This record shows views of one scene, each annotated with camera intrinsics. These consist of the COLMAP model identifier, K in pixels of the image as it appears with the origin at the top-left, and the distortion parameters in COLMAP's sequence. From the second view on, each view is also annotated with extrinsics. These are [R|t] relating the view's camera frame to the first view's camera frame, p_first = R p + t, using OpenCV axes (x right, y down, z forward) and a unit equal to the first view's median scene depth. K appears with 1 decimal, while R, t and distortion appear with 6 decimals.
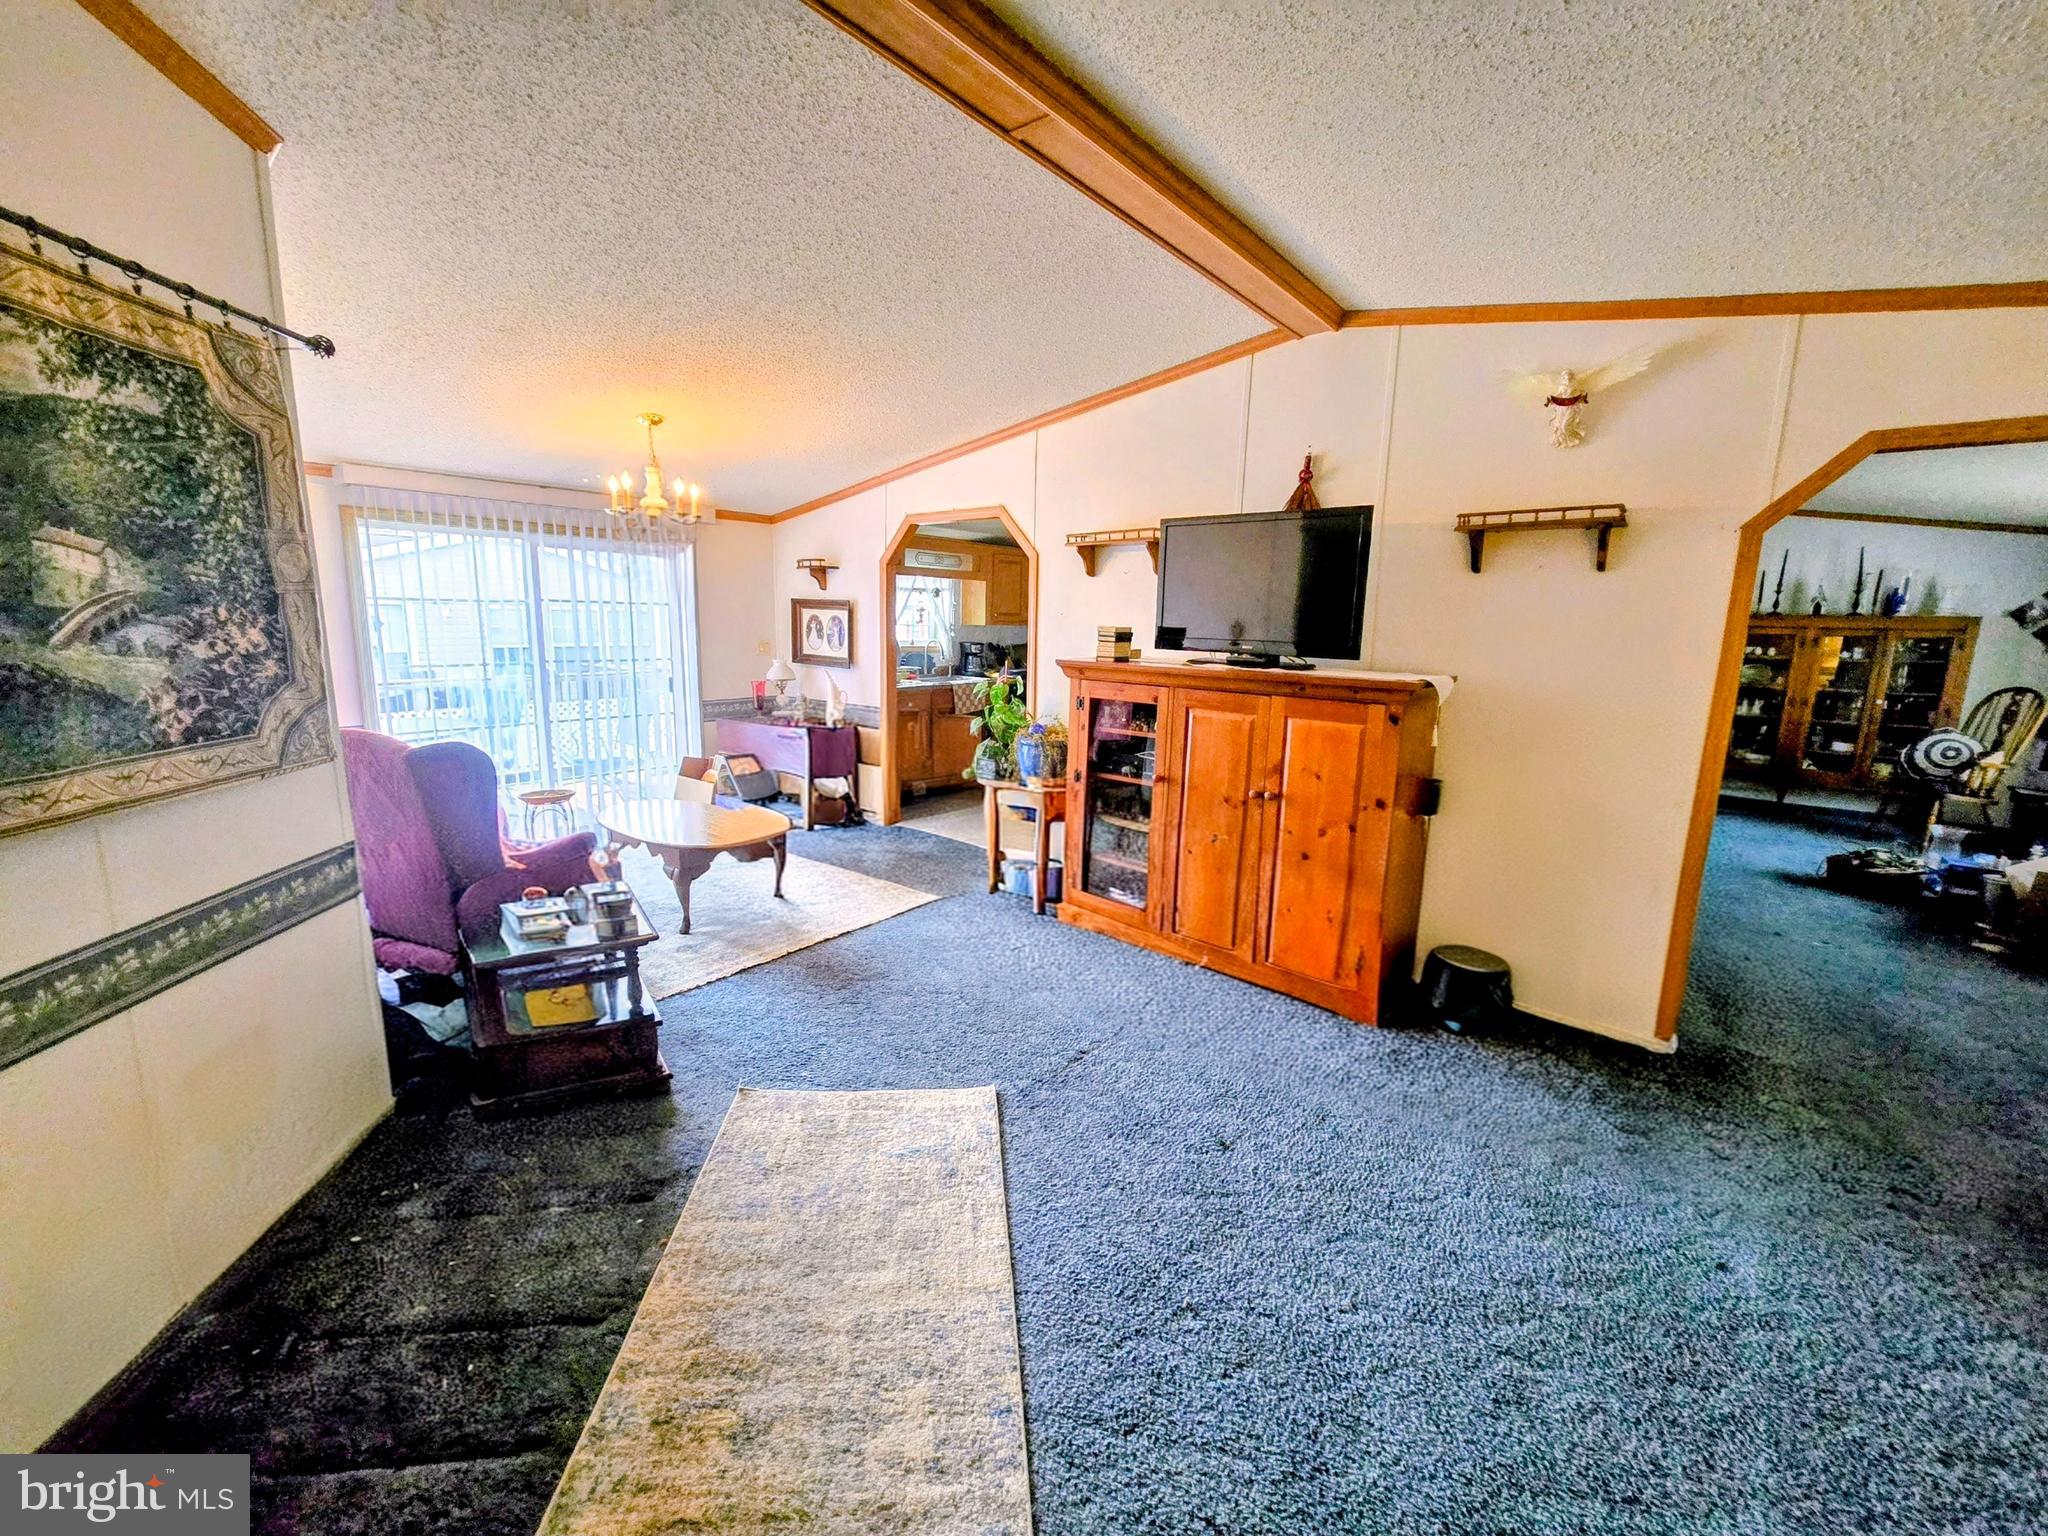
lens RADIAL K [[837.4, 0, 1021.6], [0, 837.4, 764.6], [0, 0, 1]] dist [-0.003669, 0.000770]
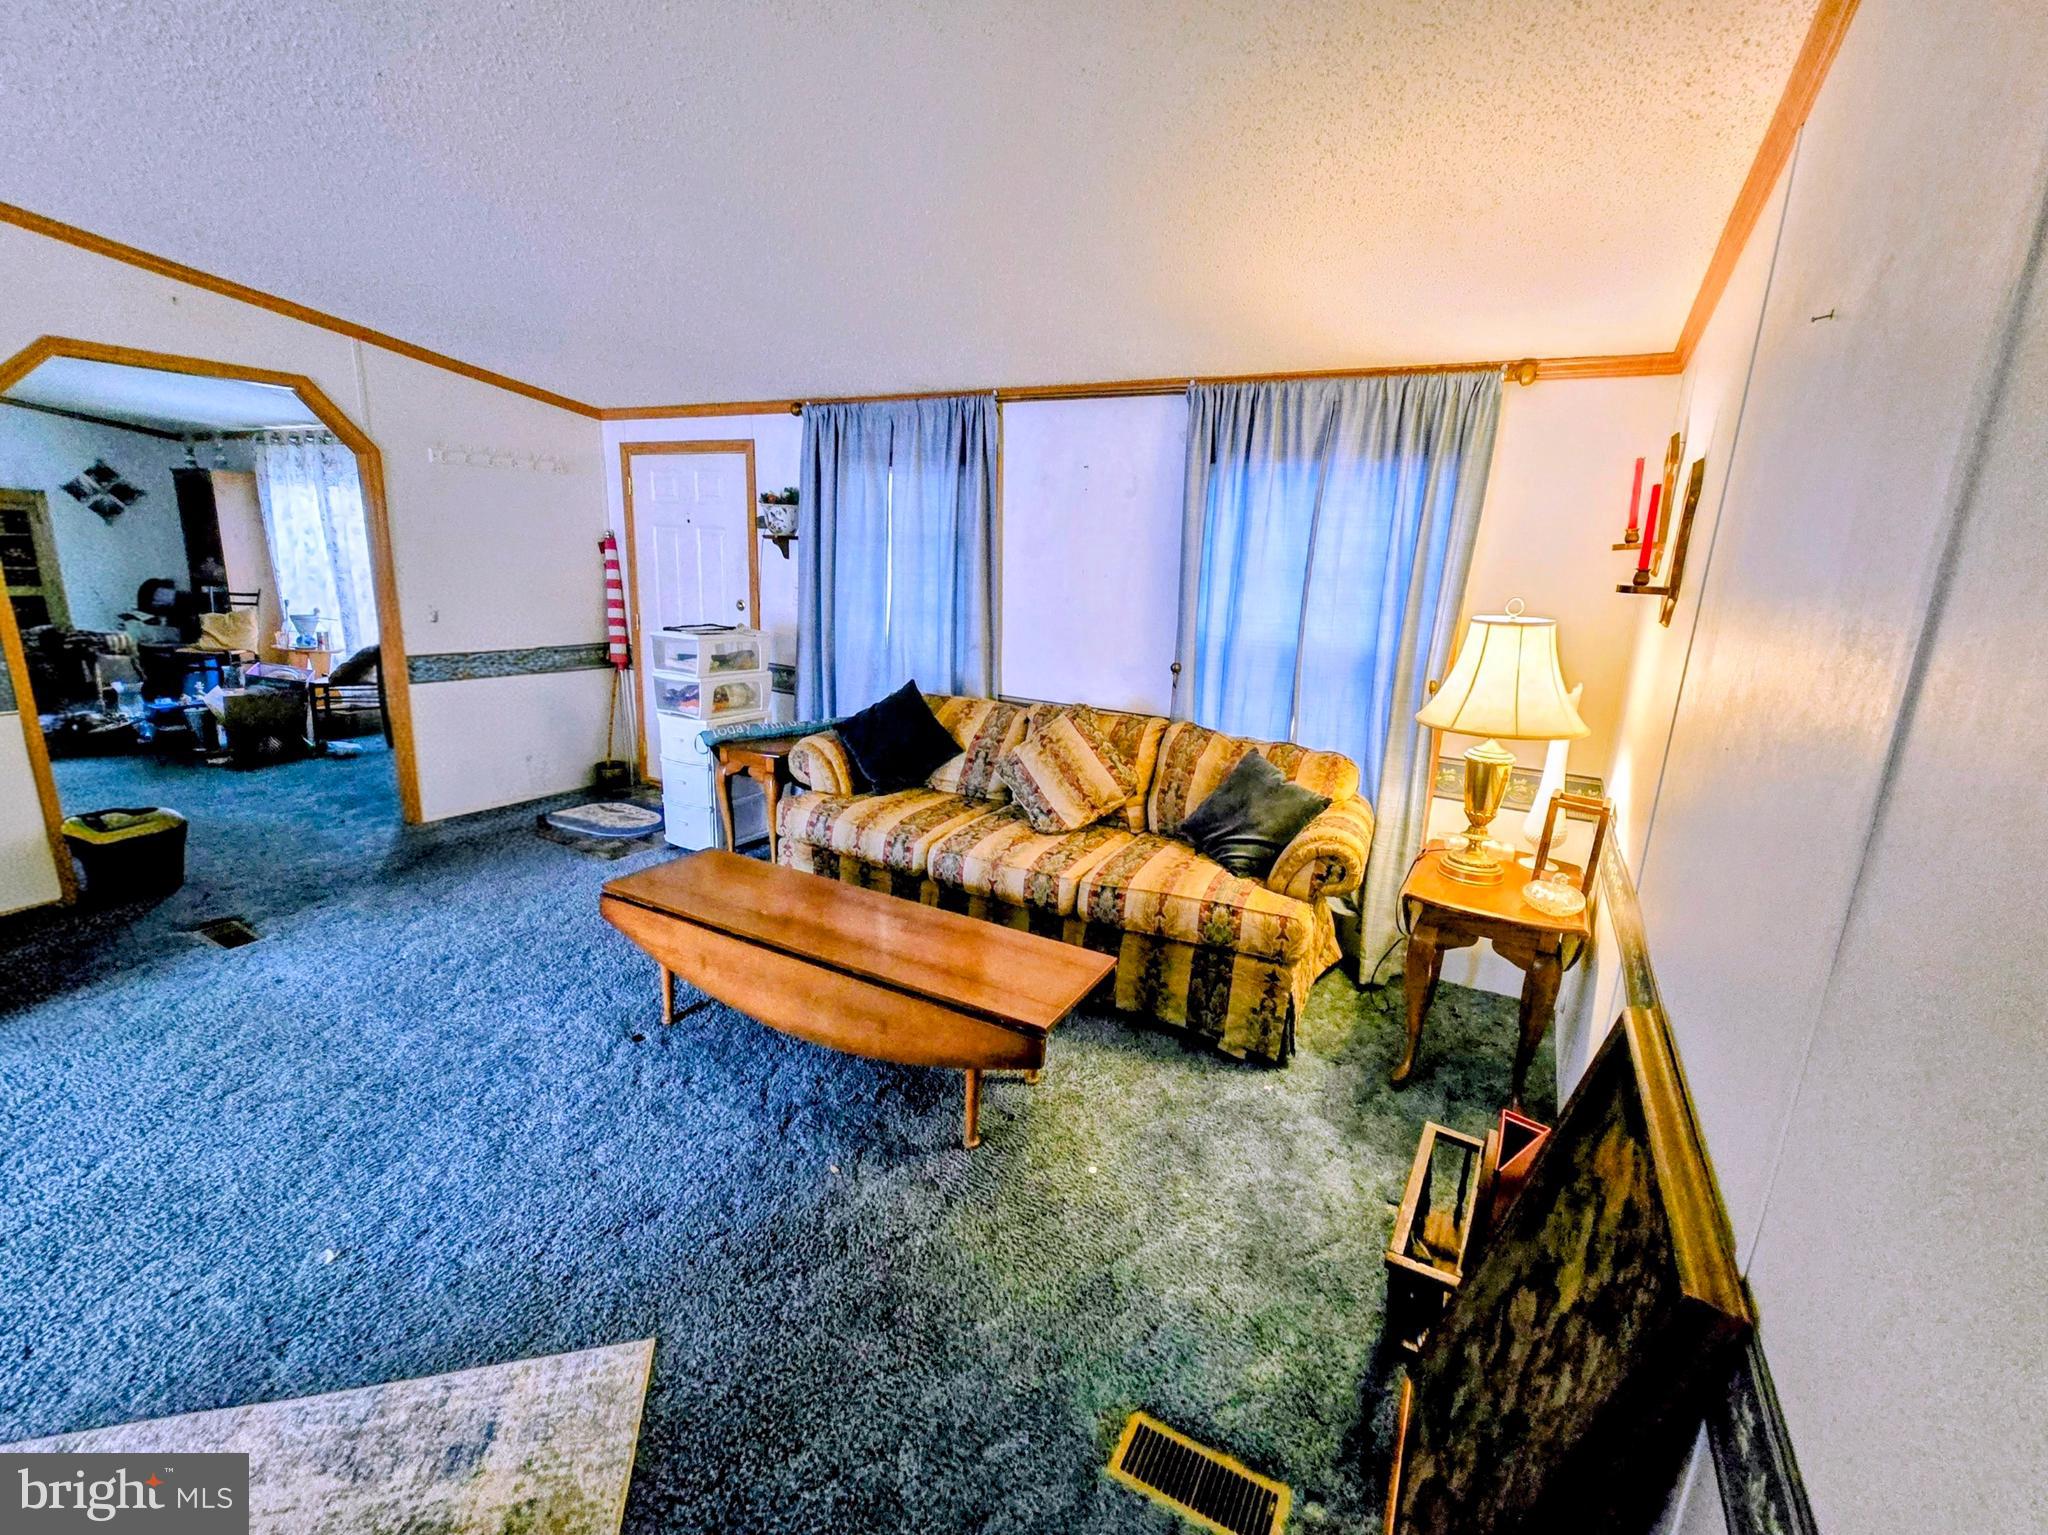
lens RADIAL K [[883.4, 0, 1020.8], [0, 883.4, 760.8], [0, 0, 1]] dist [-0.000100, -0.000953]
pose [[-0.159160, -0.245895, 0.956140, -0.722003], [0.121131, 0.956304, 0.266101, 0.012722], [-0.979794, 0.158171, -0.122420, -0.087975]]
